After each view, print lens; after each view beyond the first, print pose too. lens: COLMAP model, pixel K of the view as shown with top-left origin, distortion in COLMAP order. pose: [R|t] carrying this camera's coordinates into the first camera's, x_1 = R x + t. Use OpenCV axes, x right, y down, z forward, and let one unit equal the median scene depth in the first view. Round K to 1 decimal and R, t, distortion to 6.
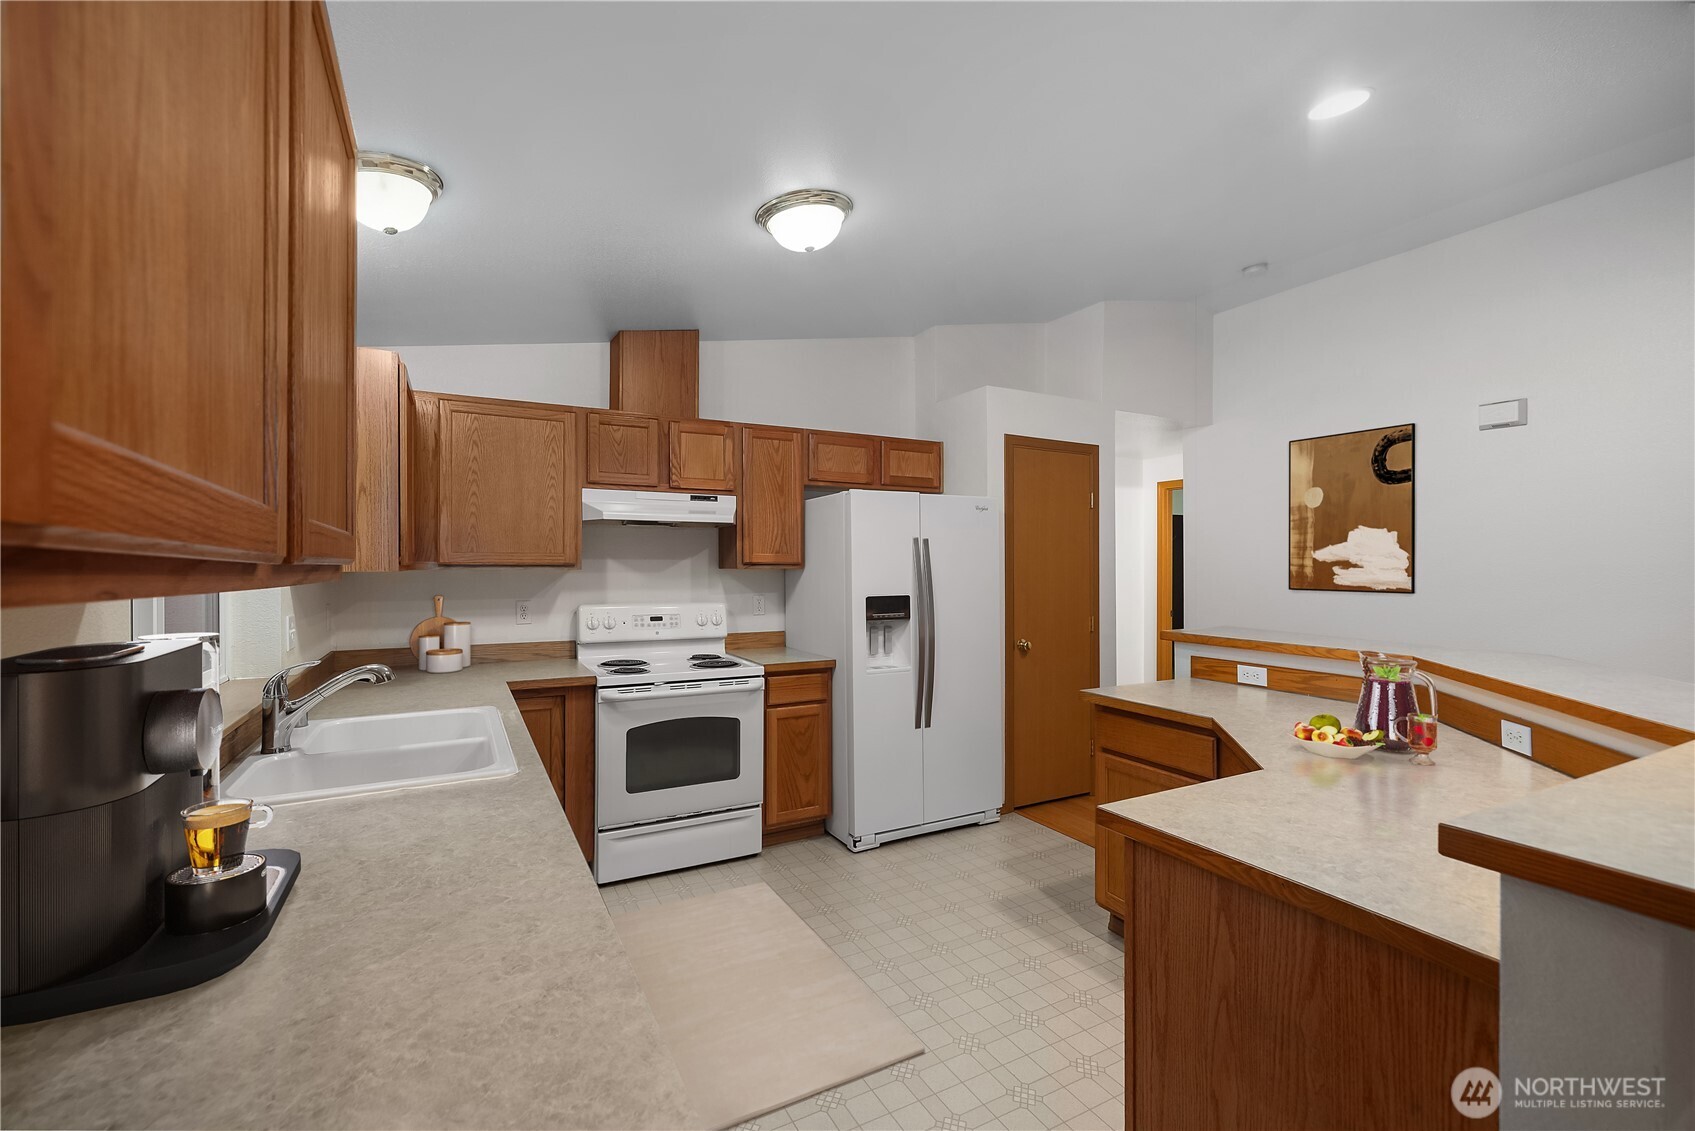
lens RADIAL K [[731.6, 0, 848.9], [0, 731.6, 568.4], [0, 0, 1]] dist [0.001510, 0.000074]
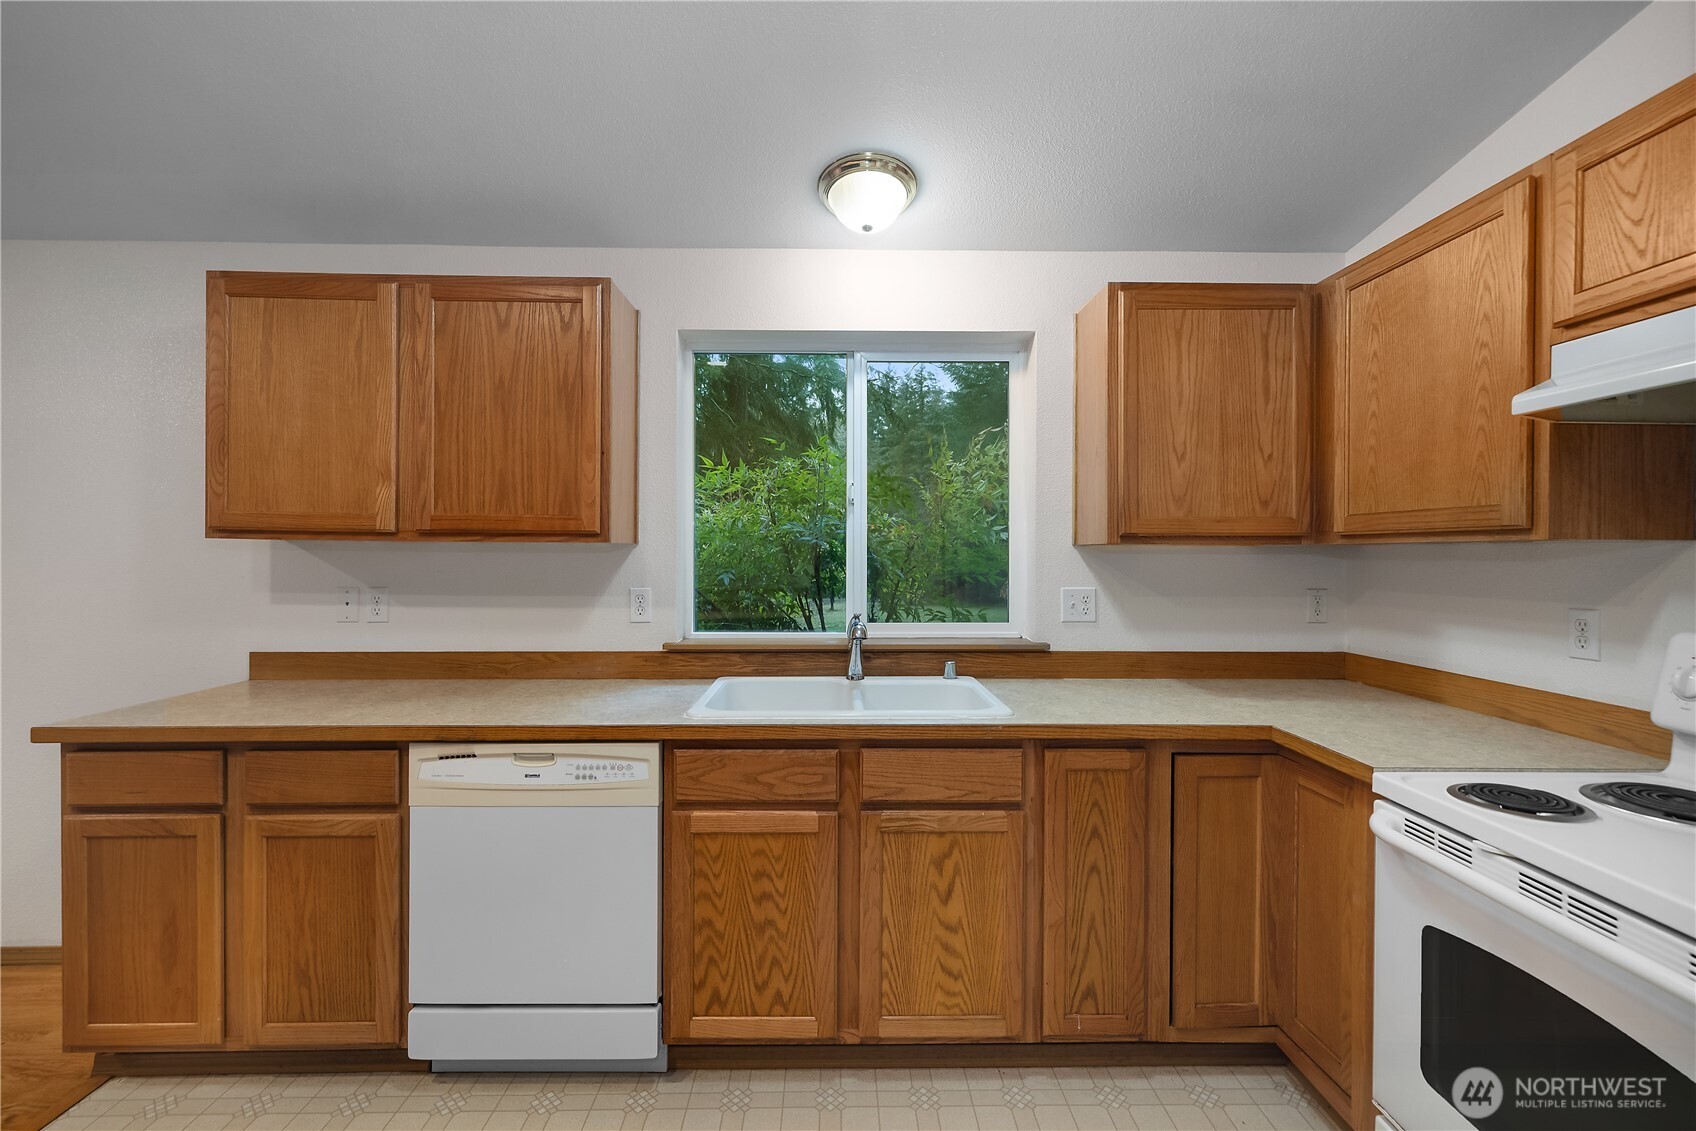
lens RADIAL K [[732.0, 0, 853.0], [0, 732.0, 556.7], [0, 0, 1]] dist [0.001510, 0.000074]
pose [[-0.457572, 0.004923, -0.889159, 0.202221], [0.002471, 0.999988, 0.004265, 0.008804], [0.889169, -0.000246, -0.457579, 0.886586]]
